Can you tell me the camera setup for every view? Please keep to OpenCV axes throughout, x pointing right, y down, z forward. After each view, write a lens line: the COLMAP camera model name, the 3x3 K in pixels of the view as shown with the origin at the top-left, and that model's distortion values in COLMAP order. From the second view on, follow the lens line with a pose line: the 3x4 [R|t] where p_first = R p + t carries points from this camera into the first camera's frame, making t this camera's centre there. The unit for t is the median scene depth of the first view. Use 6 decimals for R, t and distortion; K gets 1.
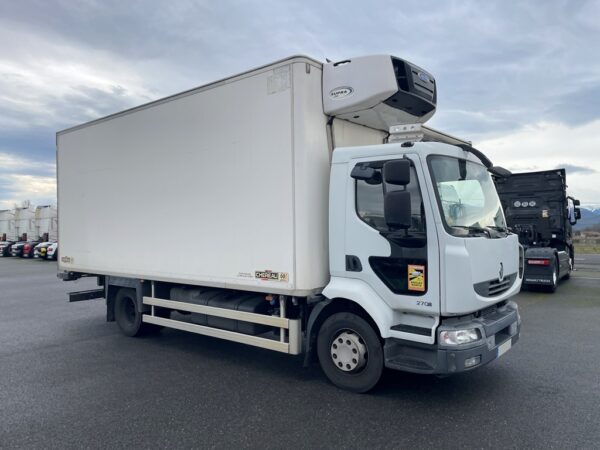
lens RADIAL K [[461.9, 0, 297.9], [0, 461.9, 224.7], [0, 0, 1]] dist [0.073490, 0.002027]
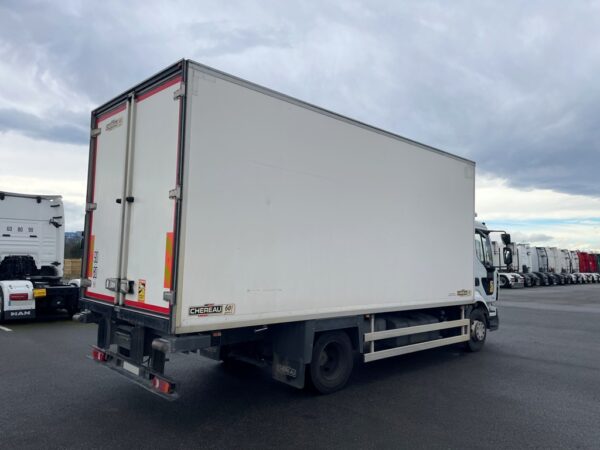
lens RADIAL K [[461.9, 0, 302.4], [0, 461.9, 221.9], [0, 0, 1]] dist [0.073490, 0.002027]
pose [[0.102686, 0.083644, 0.991191, -1.298110], [-0.039044, 0.996029, -0.080007, 0.015810], [-0.993947, -0.030484, 0.105545, 1.070284]]
